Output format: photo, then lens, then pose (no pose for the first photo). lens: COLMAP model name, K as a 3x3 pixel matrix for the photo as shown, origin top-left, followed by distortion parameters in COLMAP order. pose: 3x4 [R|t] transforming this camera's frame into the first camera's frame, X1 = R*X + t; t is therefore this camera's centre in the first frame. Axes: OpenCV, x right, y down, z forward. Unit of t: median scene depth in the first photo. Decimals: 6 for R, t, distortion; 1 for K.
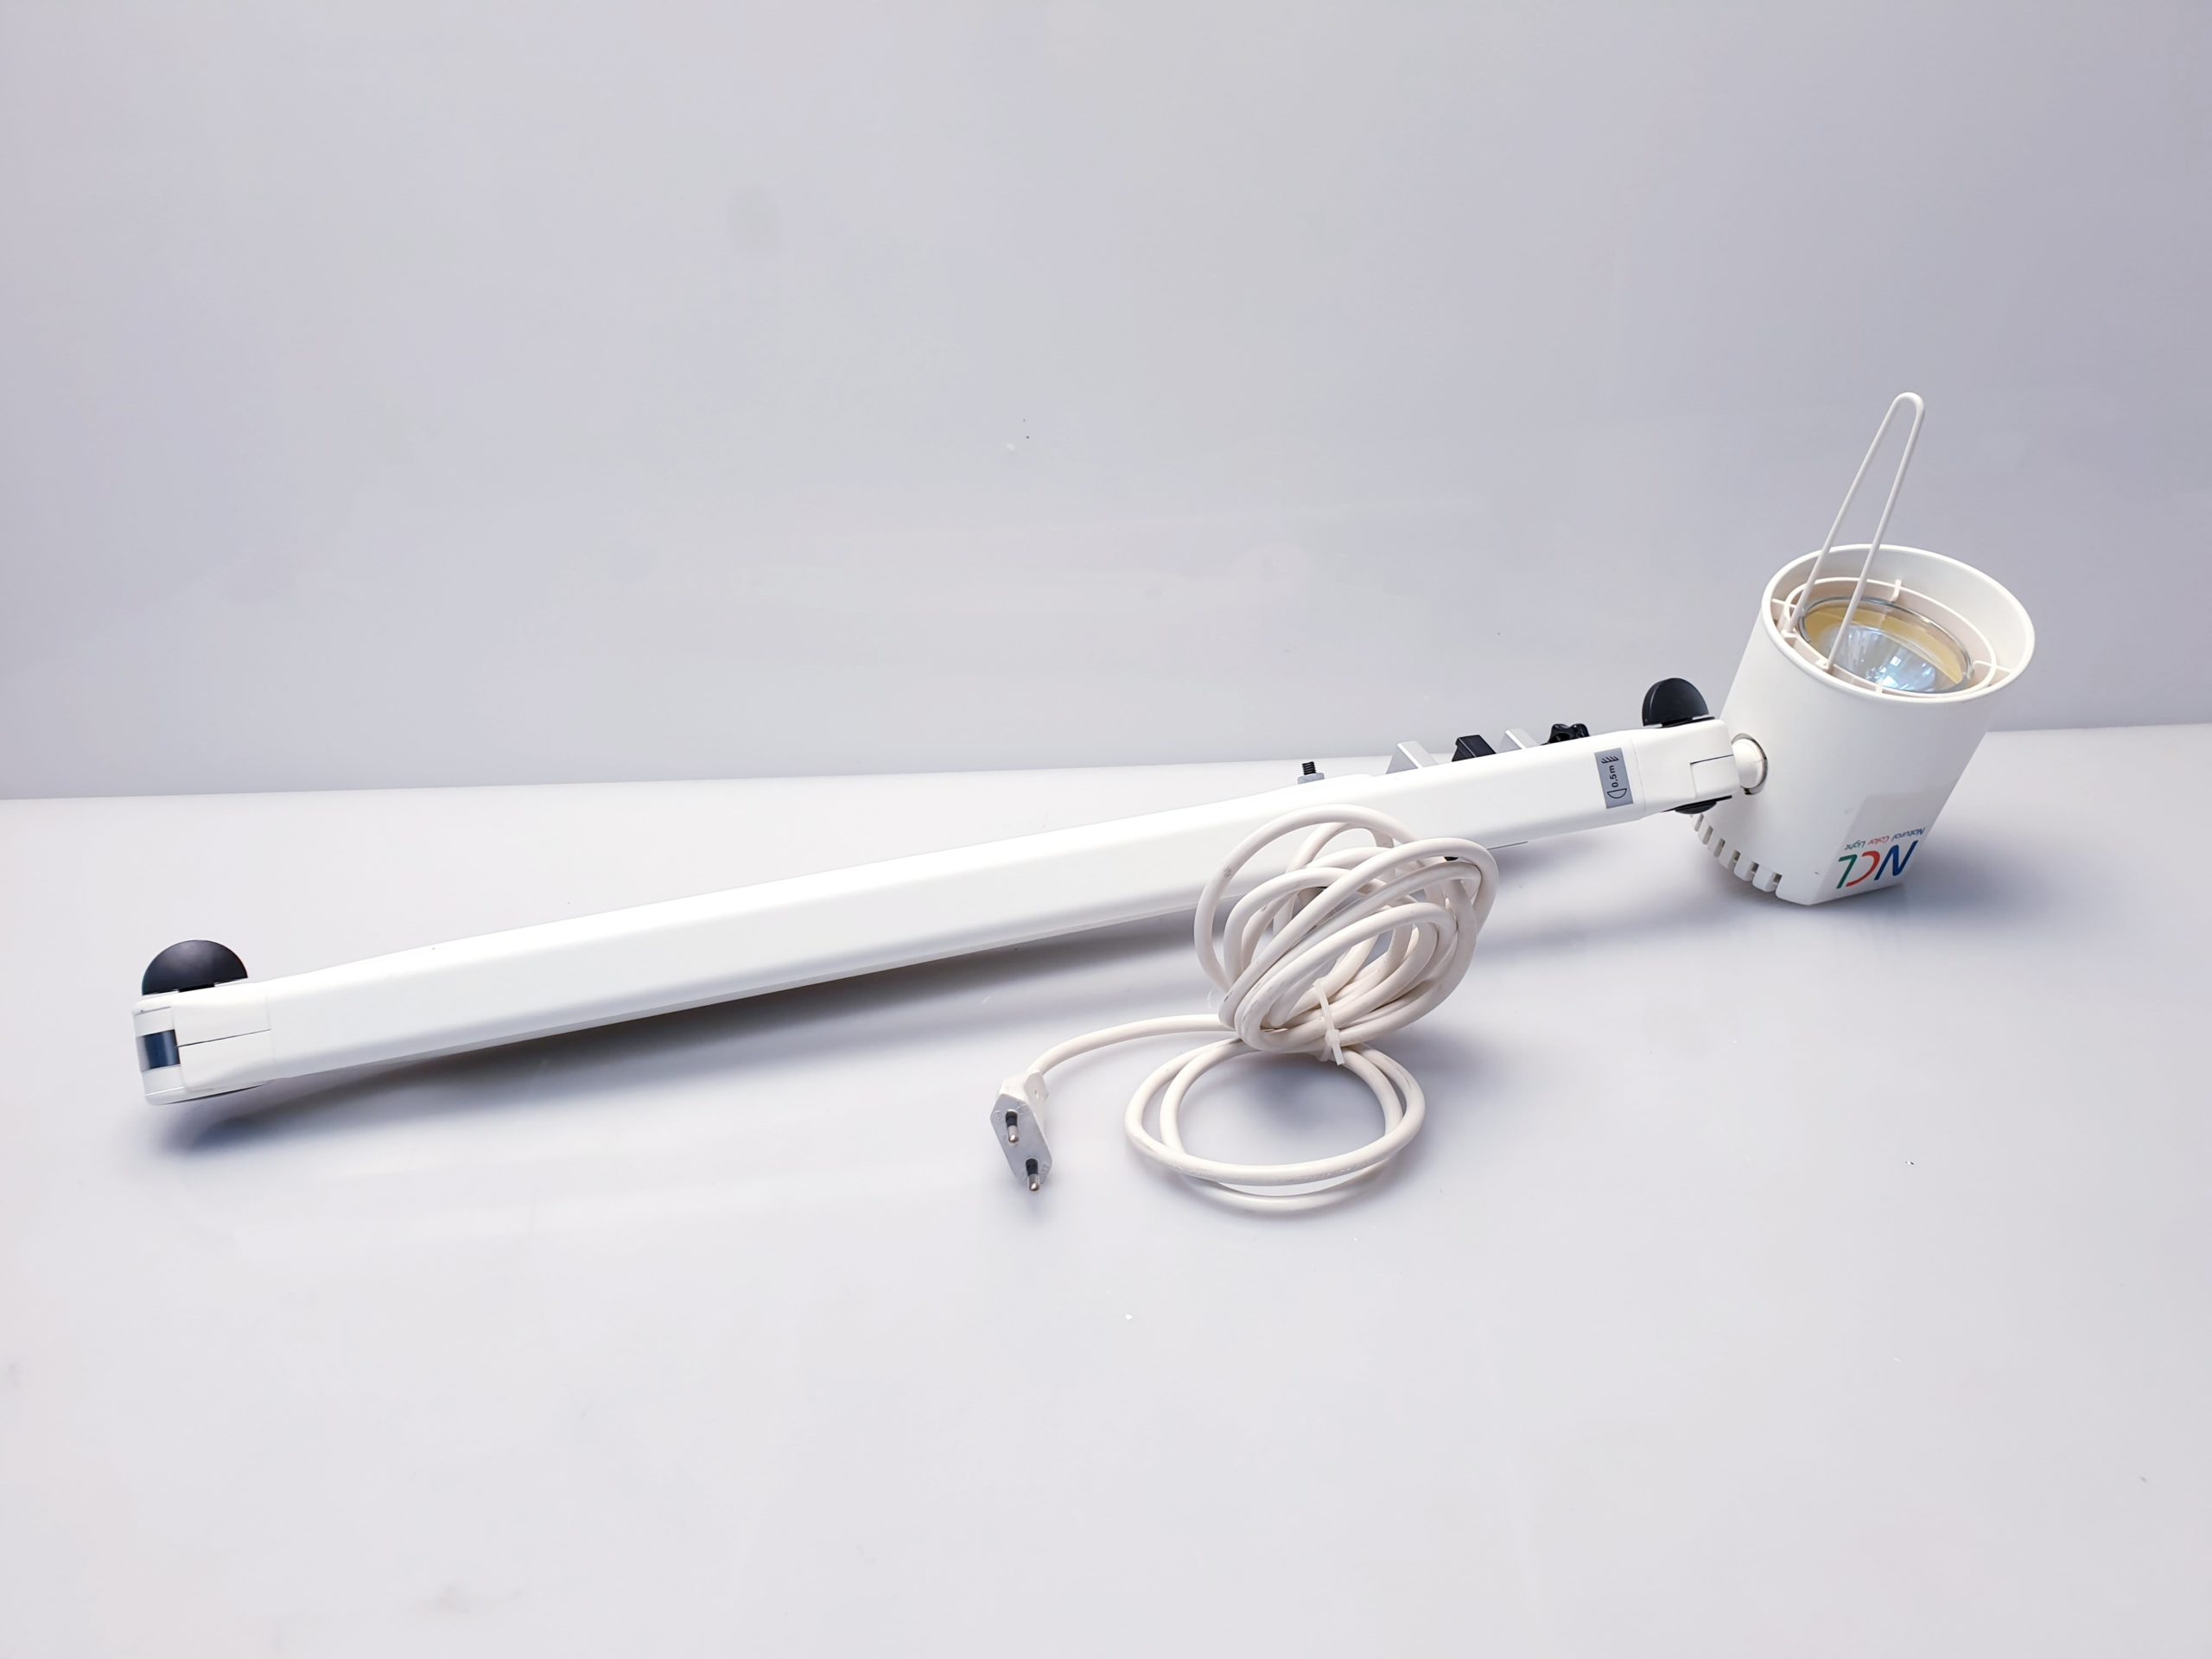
lens RADIAL K [[1802.7, 0, 1109.0], [0, 1802.7, 834.4], [0, 0, 1]] dist [0.028023, 0.028136]
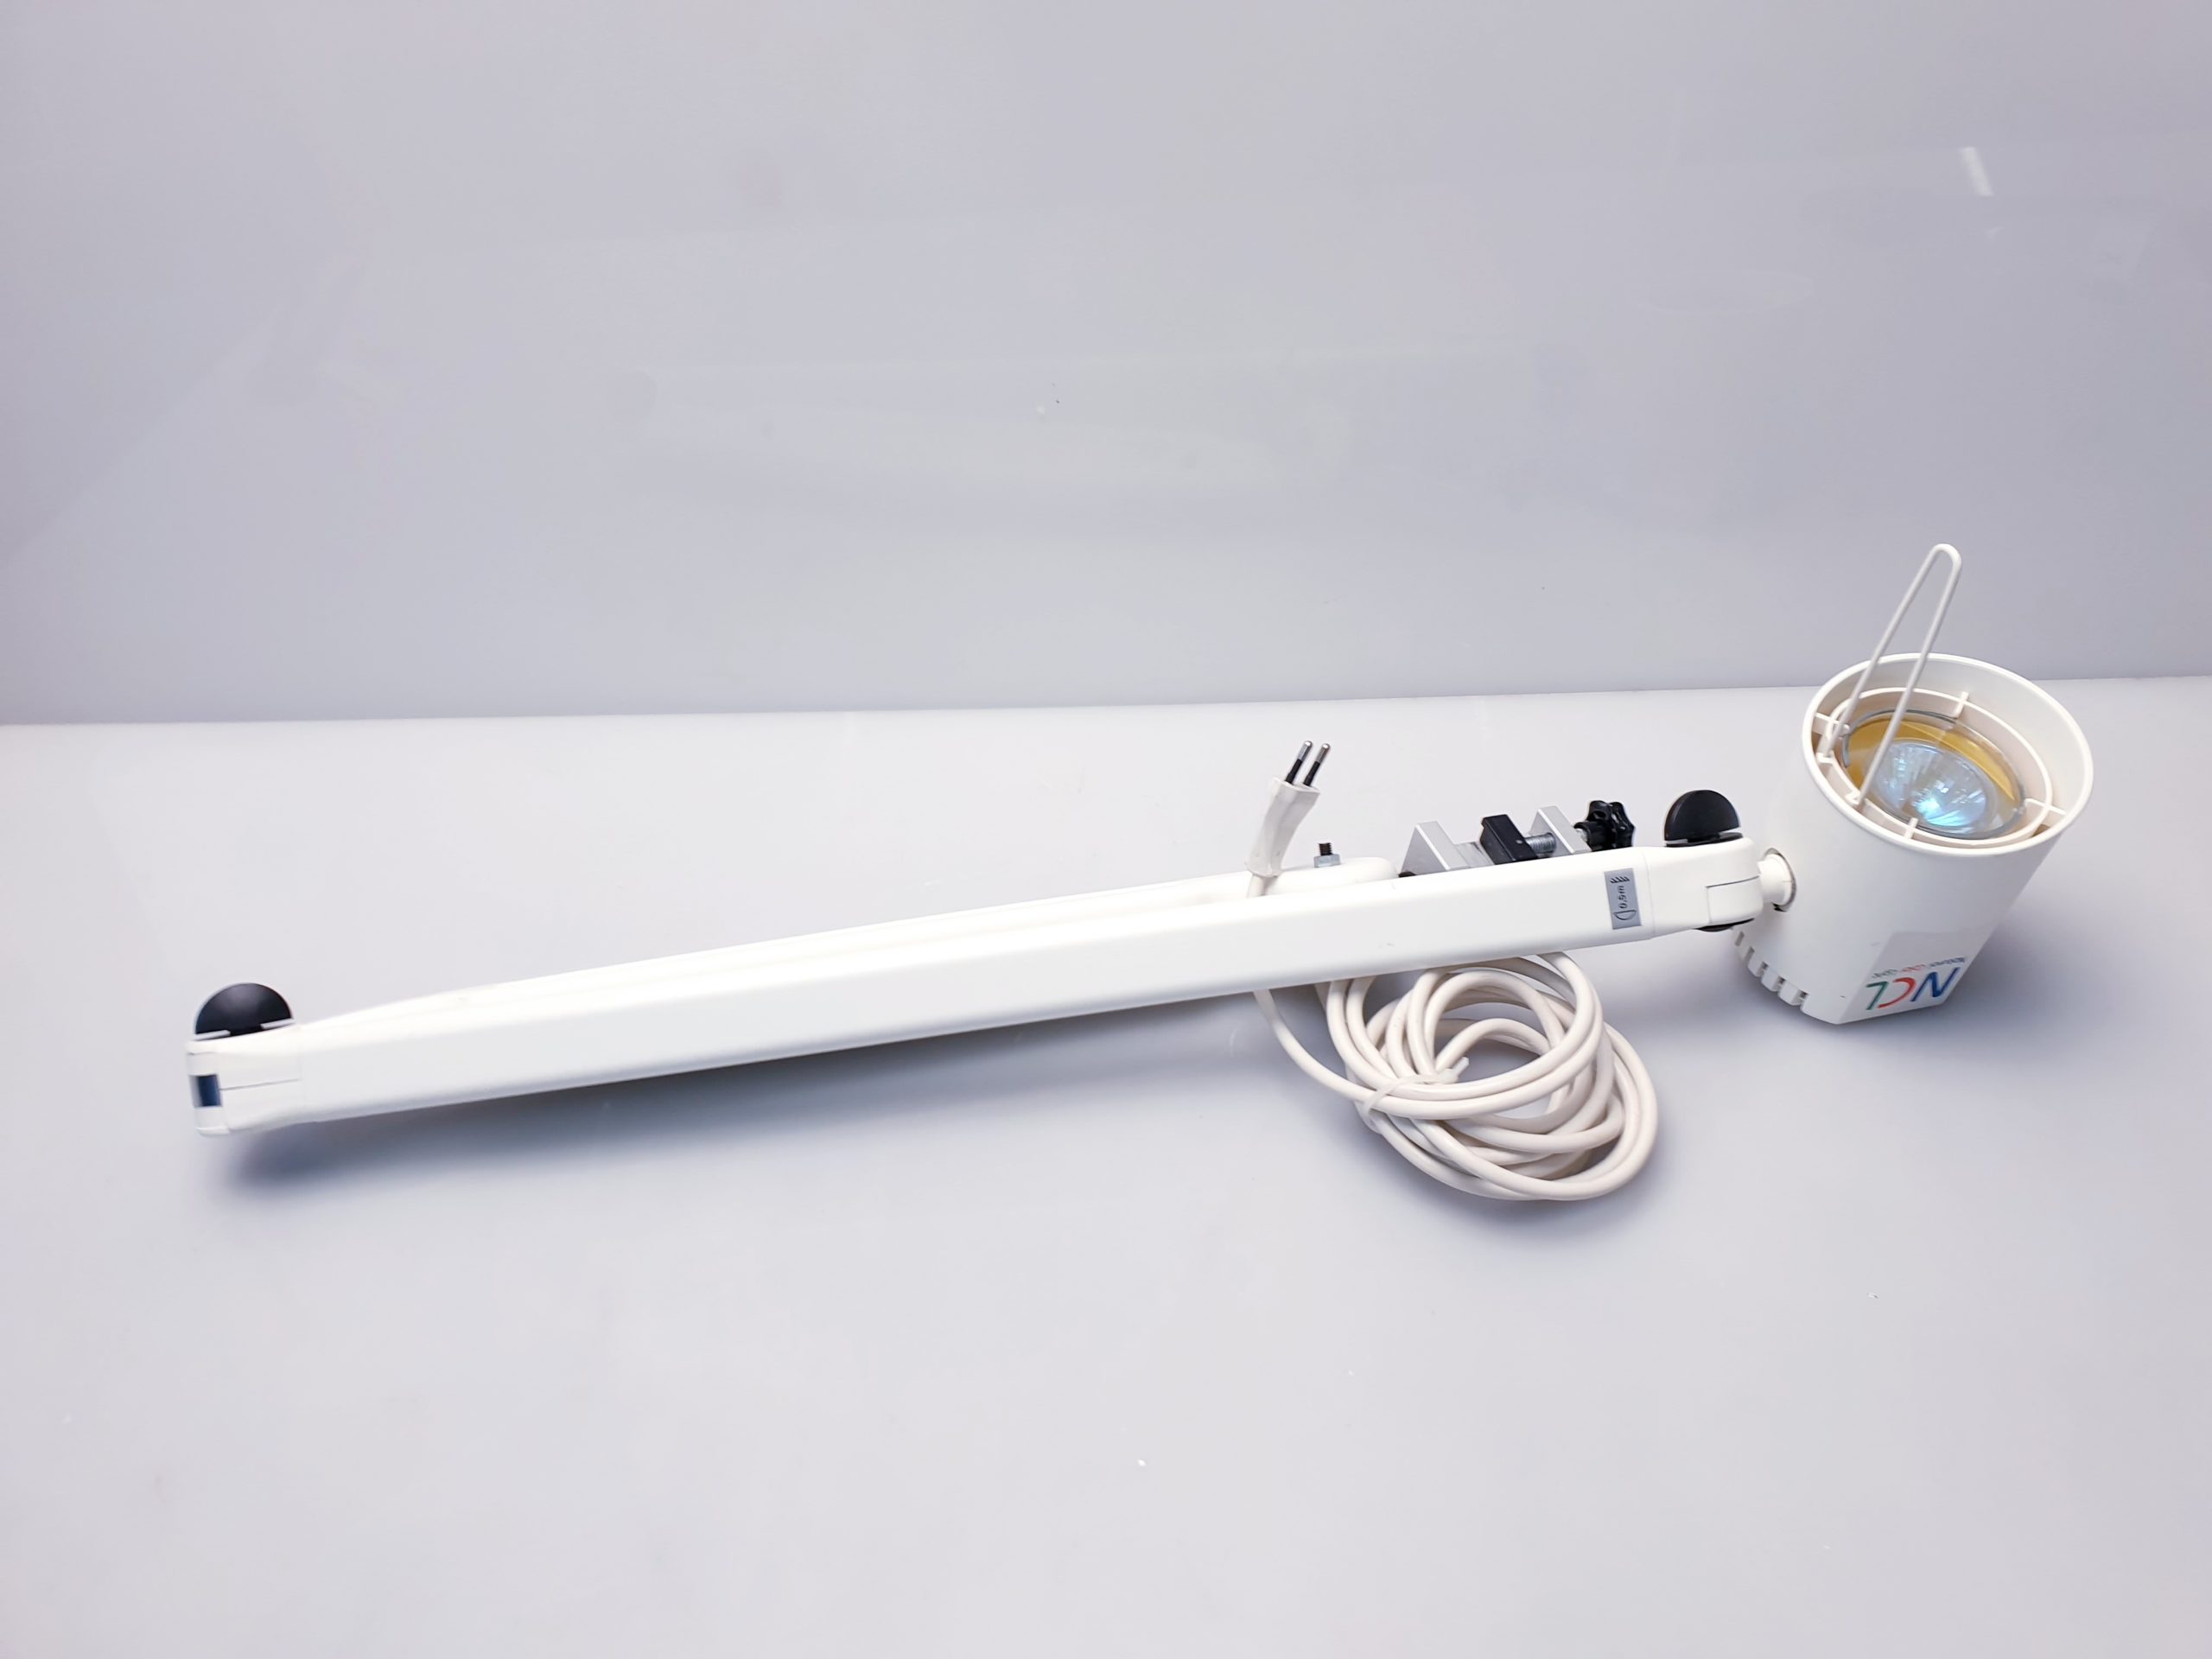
lens RADIAL K [[1802.7, 0, 1115.3], [0, 1802.7, 822.7], [0, 0, 1]] dist [0.028023, 0.028136]
pose [[0.991146, 0.057917, -0.119481, 0.120905], [-0.044847, 0.992995, 0.109317, -0.163207], [0.124976, -0.102991, 0.986800, 0.011364]]
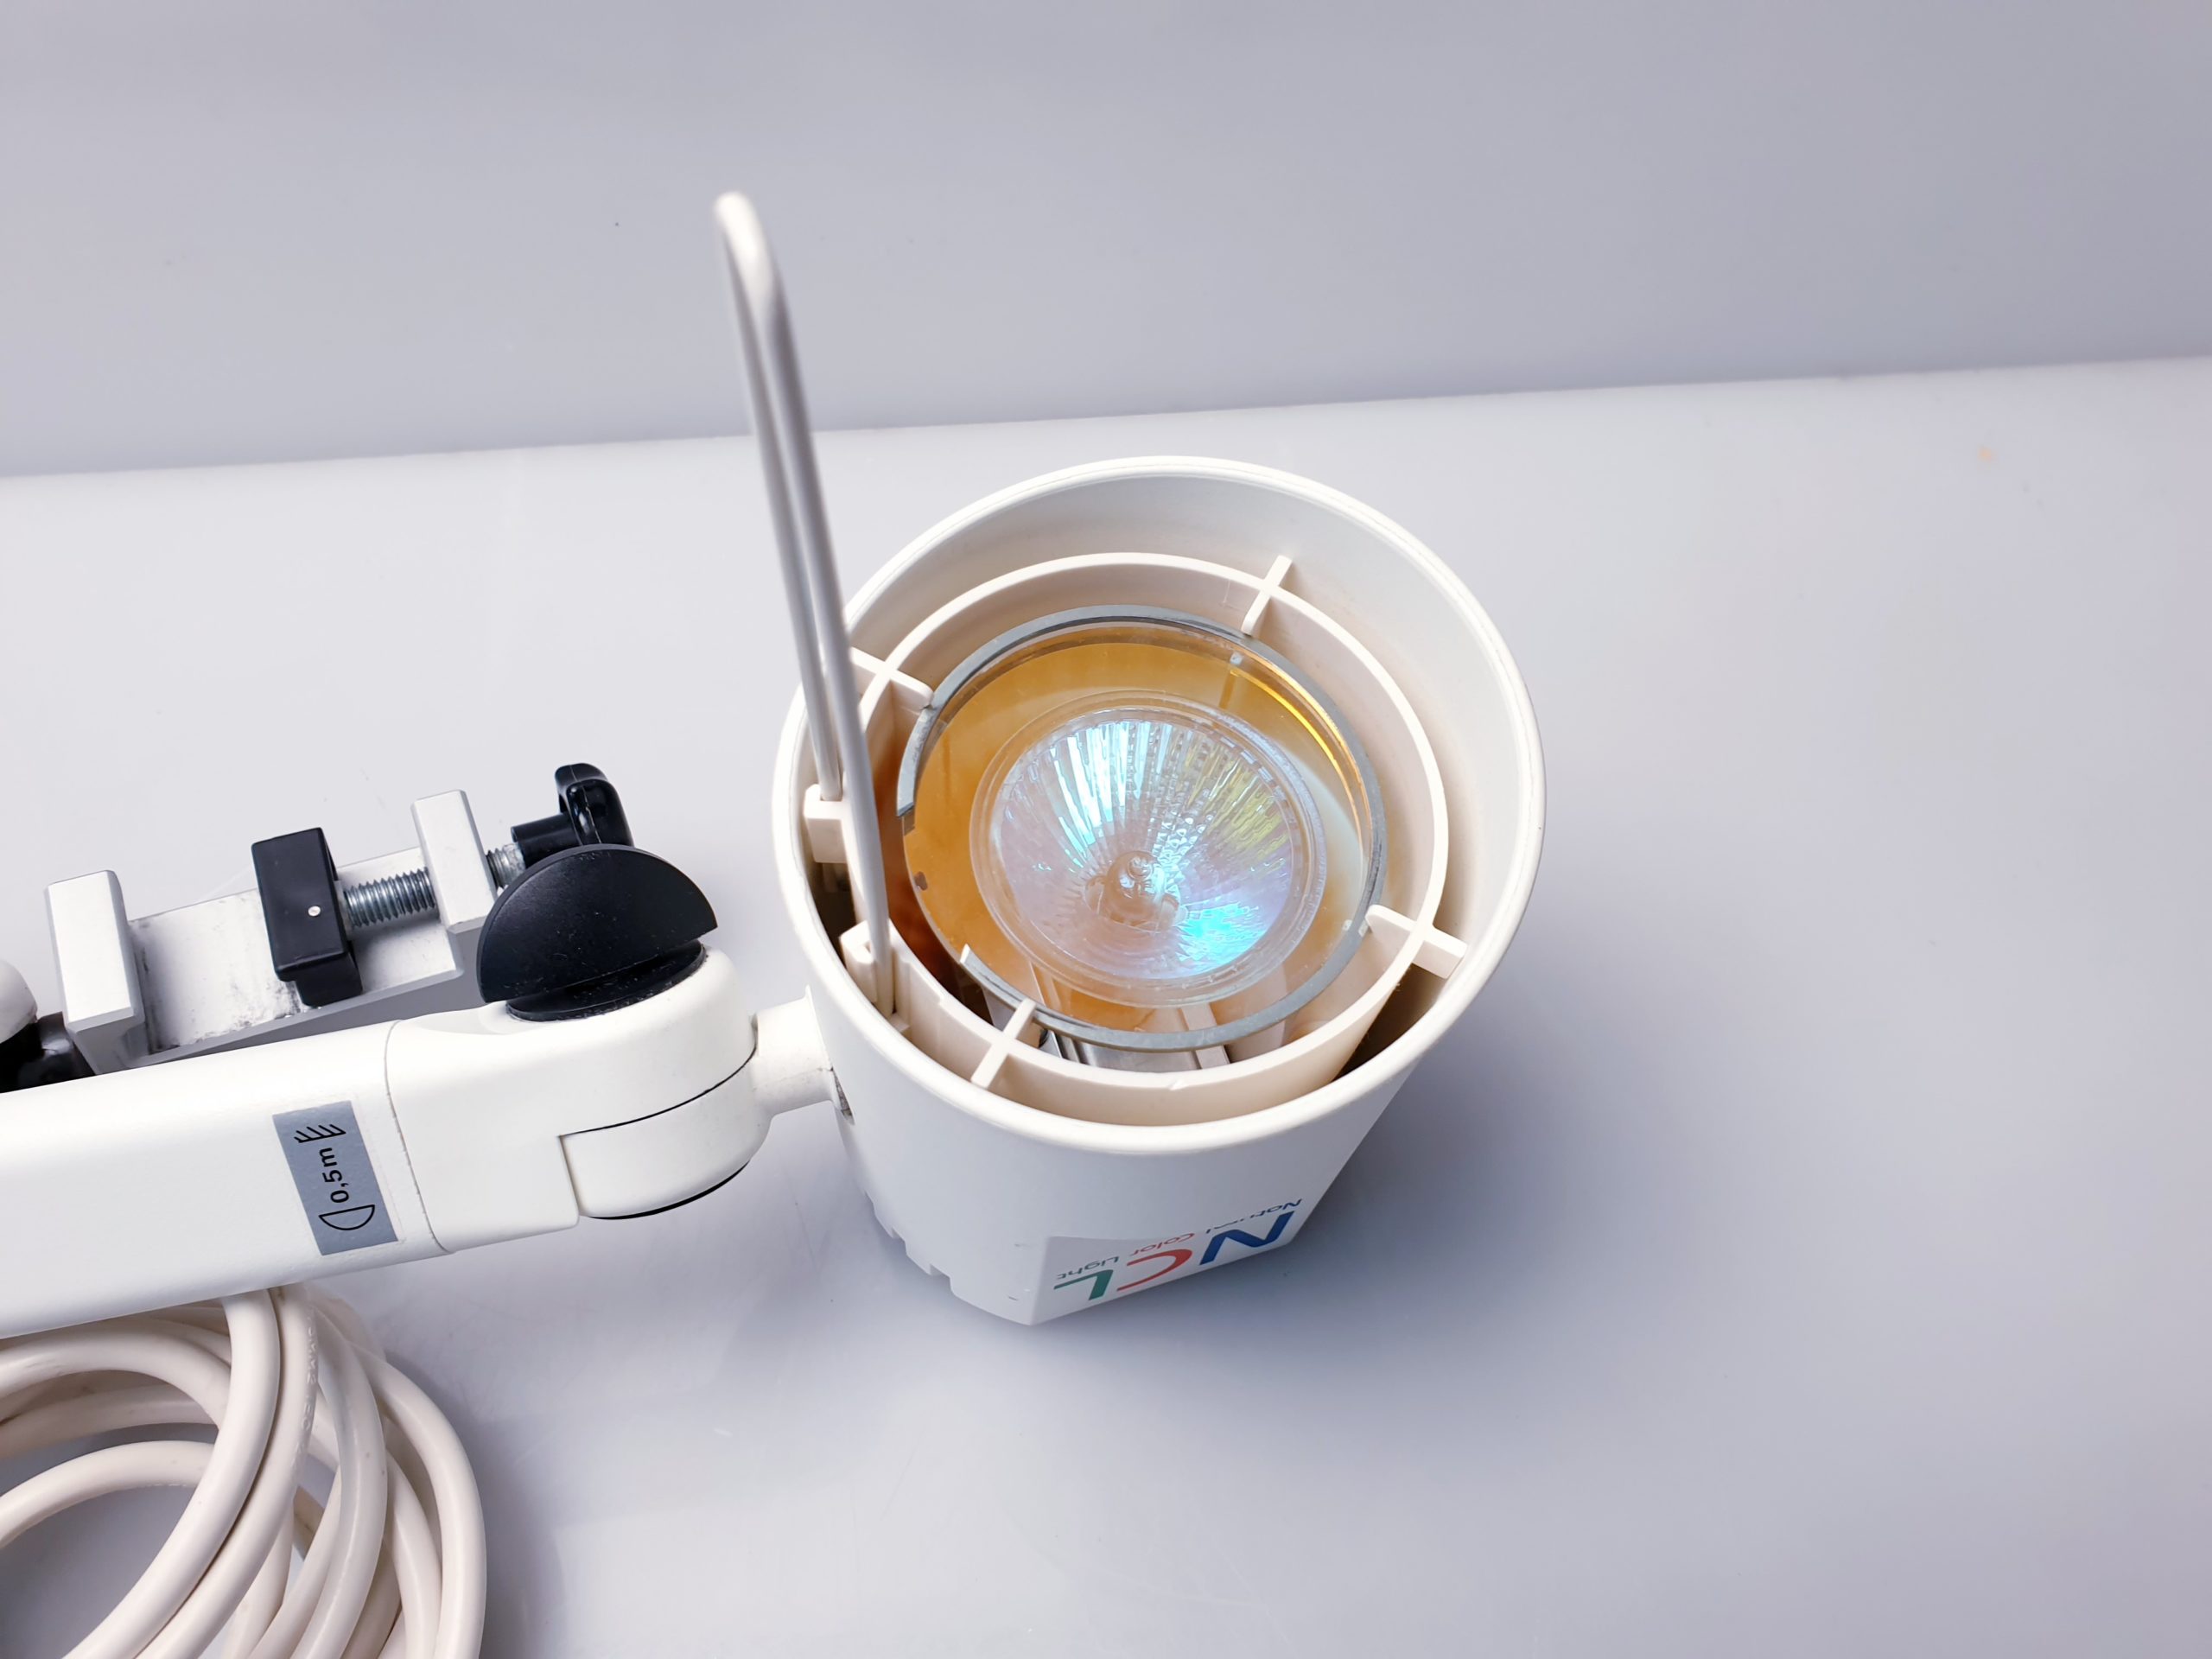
lens RADIAL K [[1802.7, 0, 1107.0], [0, 1802.7, 814.3], [0, 0, 1]] dist [0.028023, 0.028136]
pose [[0.998175, 0.040363, -0.044927, 0.437820], [-0.022428, 0.938414, 0.344784, -0.222444], [0.056077, -0.343147, 0.937606, 0.686005]]
